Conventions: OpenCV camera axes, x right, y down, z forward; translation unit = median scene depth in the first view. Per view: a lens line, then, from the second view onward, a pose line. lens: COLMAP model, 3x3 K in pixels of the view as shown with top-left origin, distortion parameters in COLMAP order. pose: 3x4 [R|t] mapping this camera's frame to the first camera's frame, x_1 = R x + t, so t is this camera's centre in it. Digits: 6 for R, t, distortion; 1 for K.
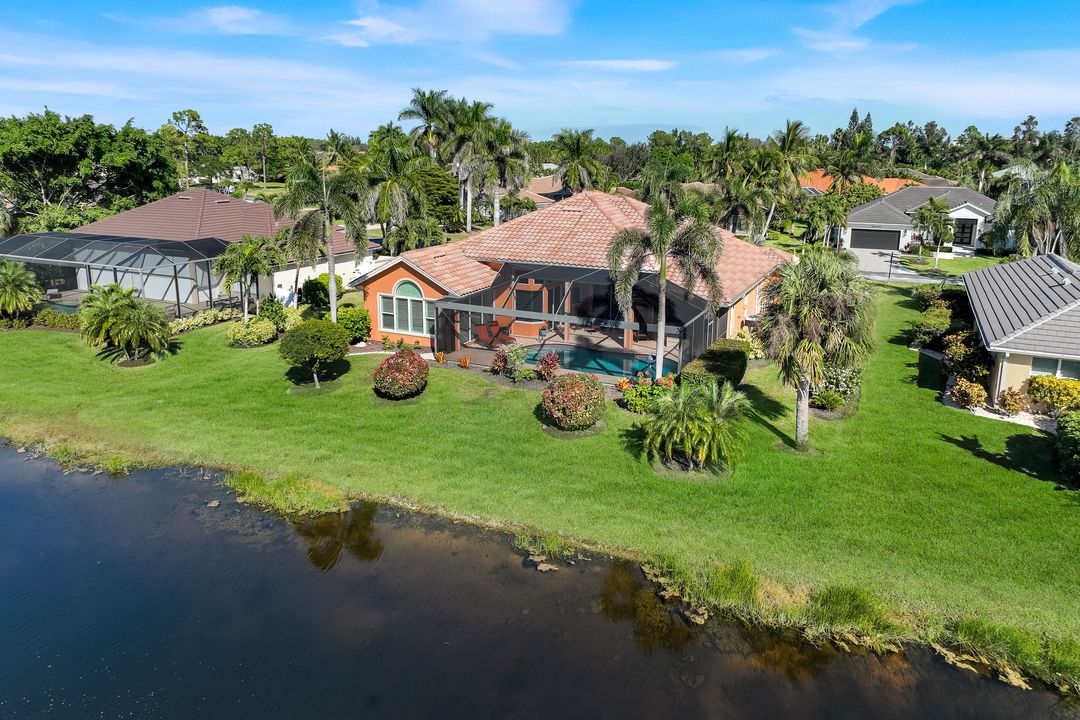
lens RADIAL K [[759.7, 0, 542.3], [0, 759.7, 318.4], [0, 0, 1]] dist [0.003882, 0.010069]
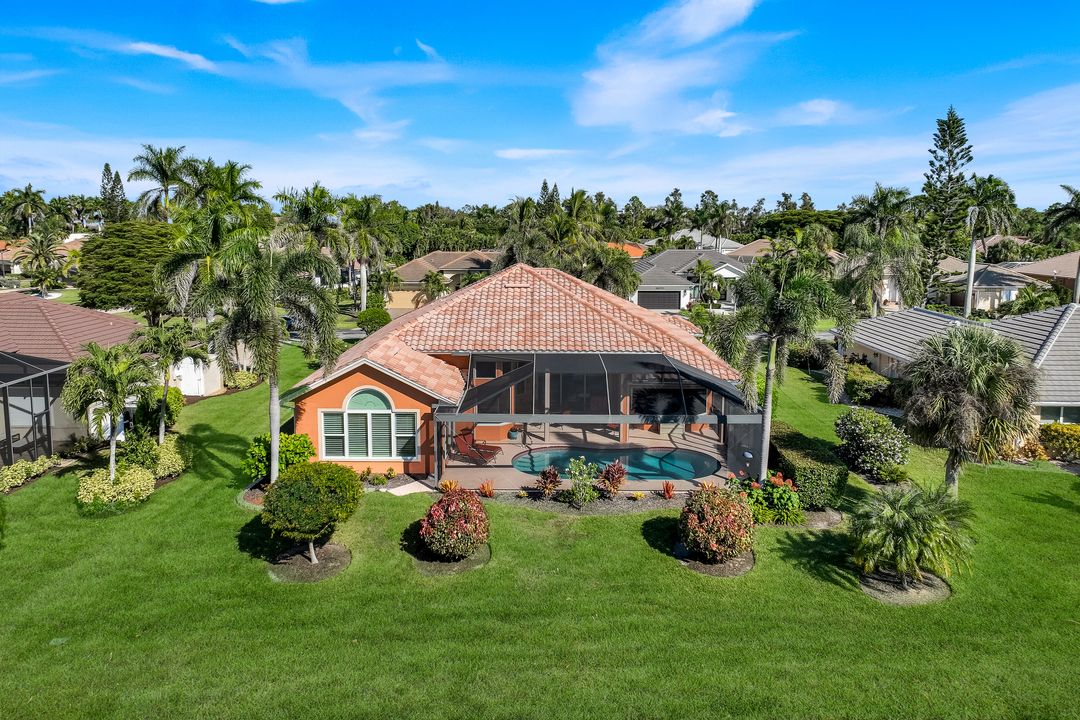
lens RADIAL K [[759.7, 0, 542.3], [0, 759.7, 318.4], [0, 0, 1]] dist [0.003882, 0.010069]
pose [[0.904654, -0.059087, 0.422031, -0.266176], [0.095097, 0.993358, -0.064772, -0.043097], [-0.415401, 0.098730, 0.904264, 0.192450]]
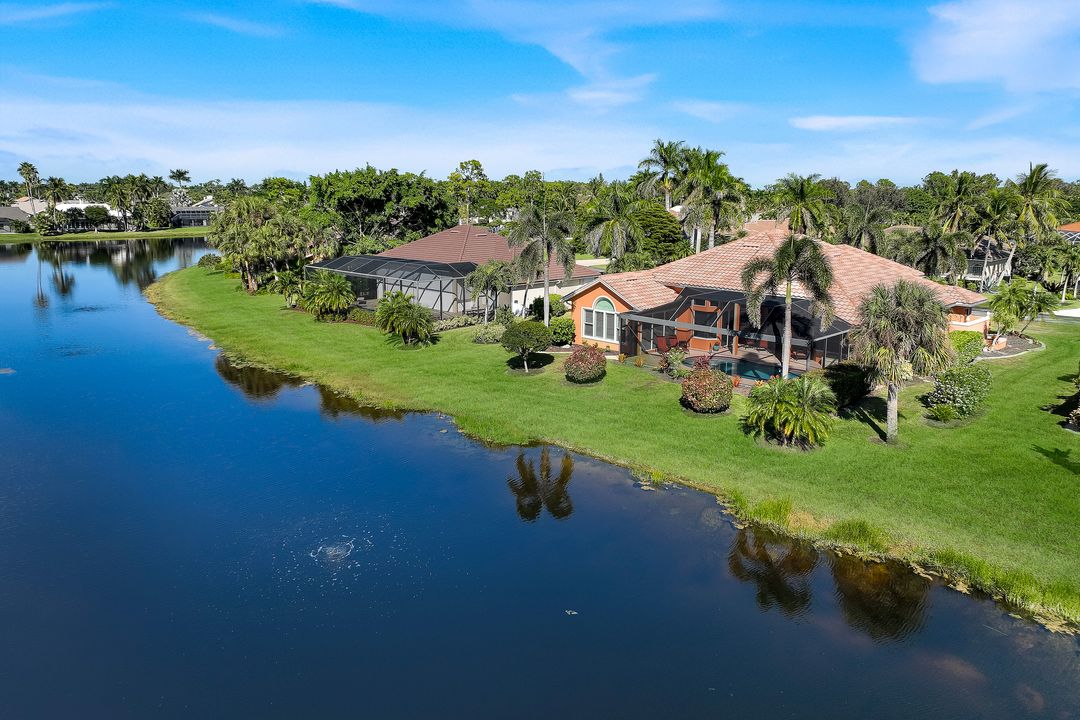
lens RADIAL K [[764.2, 0, 542.0], [0, 764.2, 322.3], [0, 0, 1]] dist [0.000012, 0.005023]
pose [[0.942511, 0.053174, -0.329917, 0.116024], [-0.069686, 0.996829, -0.038417, 0.037341], [0.326828, 0.059199, 0.943228, -0.180486]]
